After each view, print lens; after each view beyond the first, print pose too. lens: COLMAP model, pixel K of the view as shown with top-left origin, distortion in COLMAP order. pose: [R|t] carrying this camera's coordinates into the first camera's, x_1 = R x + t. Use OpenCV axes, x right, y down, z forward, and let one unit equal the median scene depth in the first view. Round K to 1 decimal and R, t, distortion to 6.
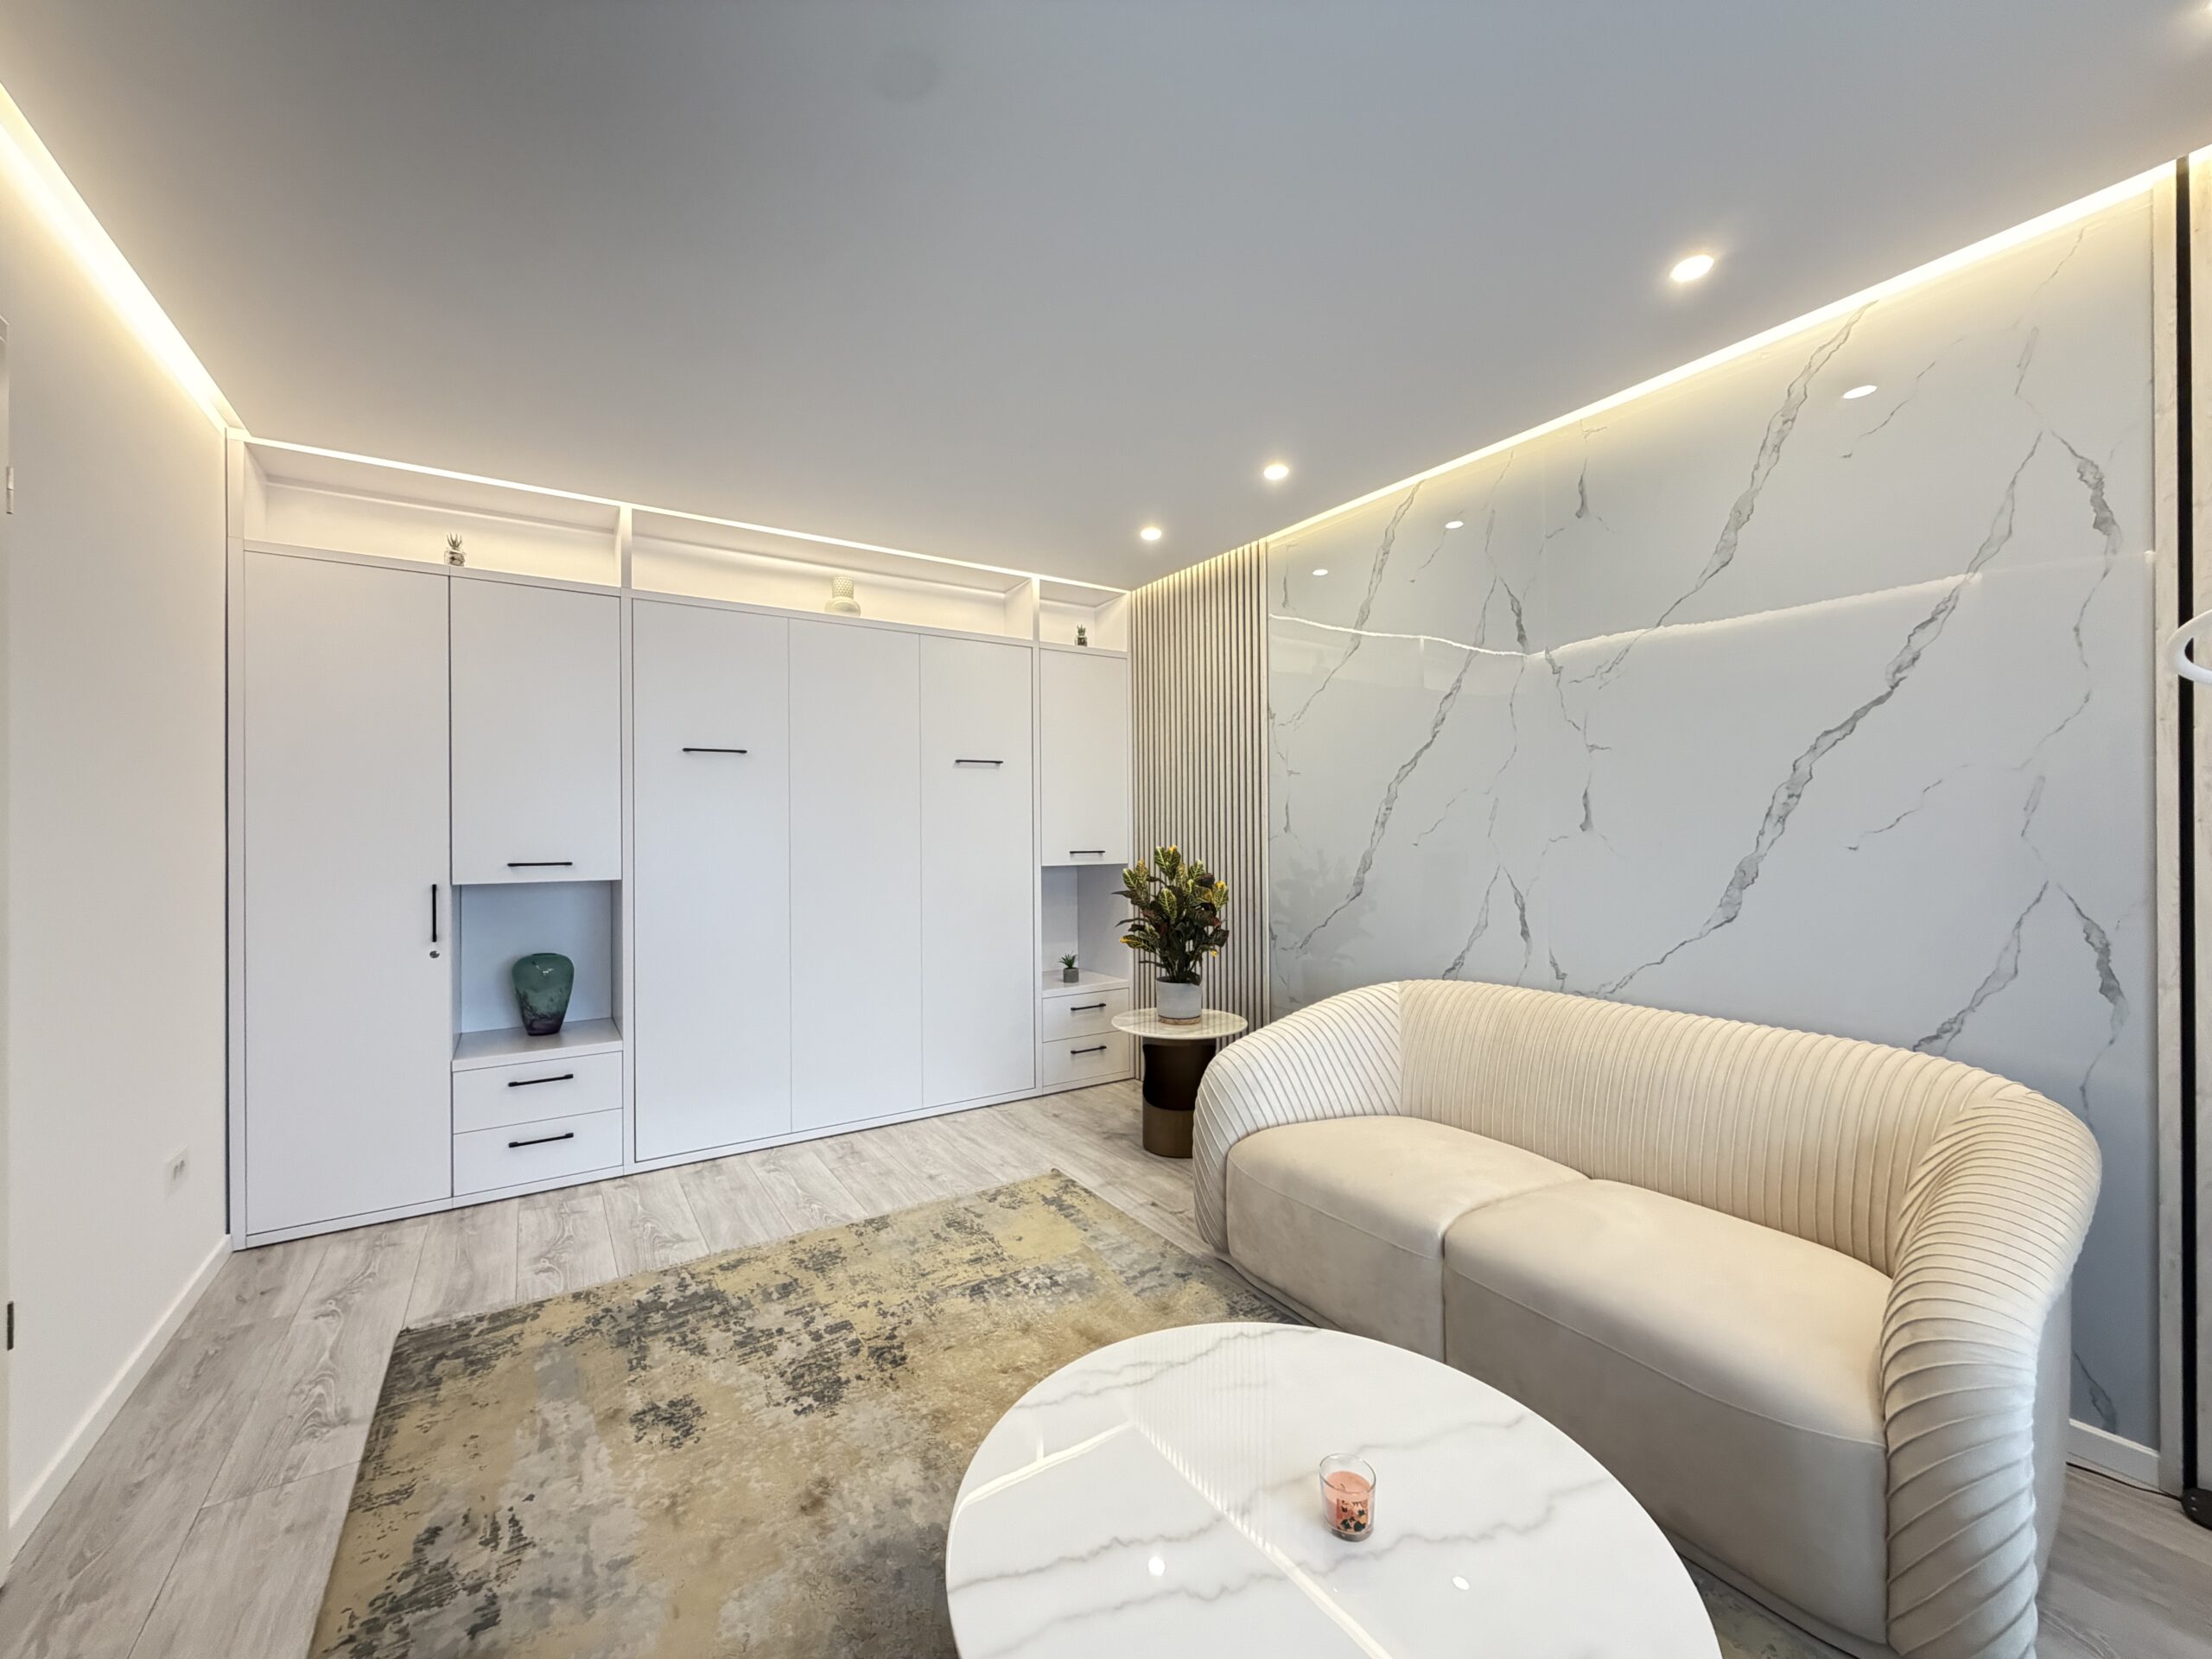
lens RADIAL K [[876.4, 0, 1094.8], [0, 876.4, 830.0], [0, 0, 1]] dist [0.000045, -0.000121]
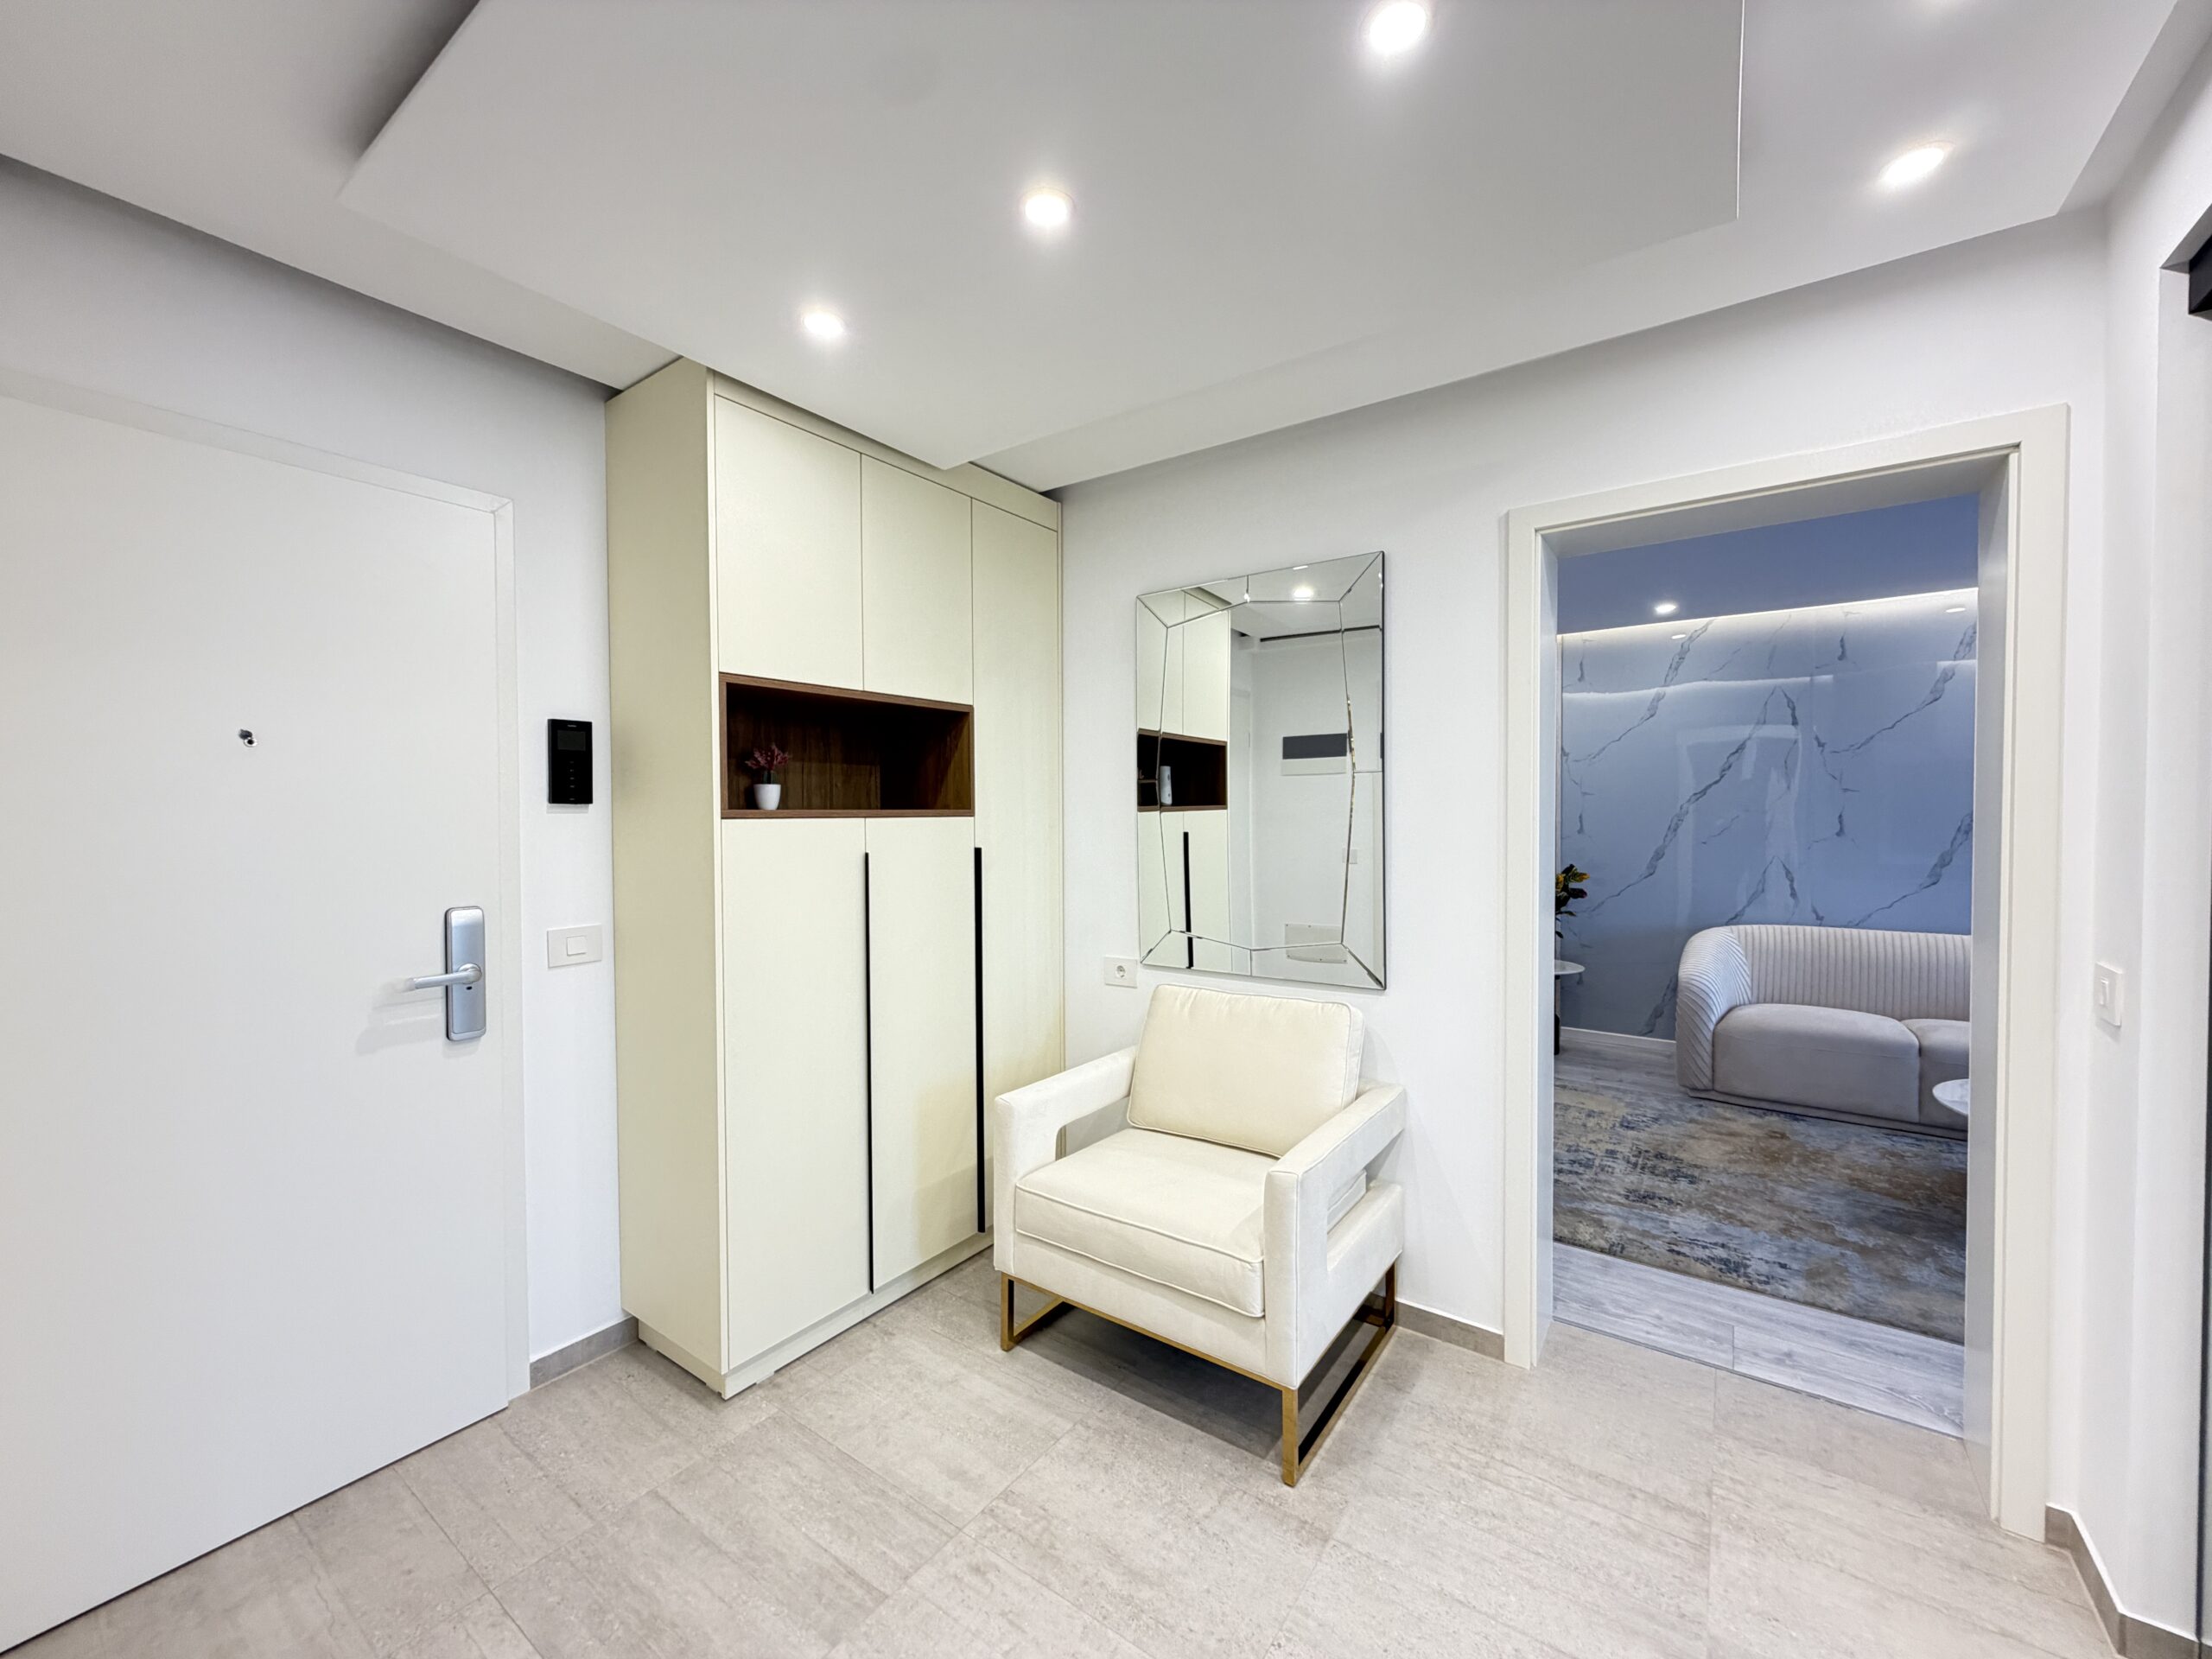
lens RADIAL K [[876.4, 0, 1094.8], [0, 876.4, 830.0], [0, 0, 1]] dist [0.000045, -0.000121]
pose [[0.932372, -0.004995, 0.361465, -1.424667], [-0.002485, 0.999792, 0.020225, -0.041486], [-0.361491, -0.019756, 0.932166, -0.113413]]
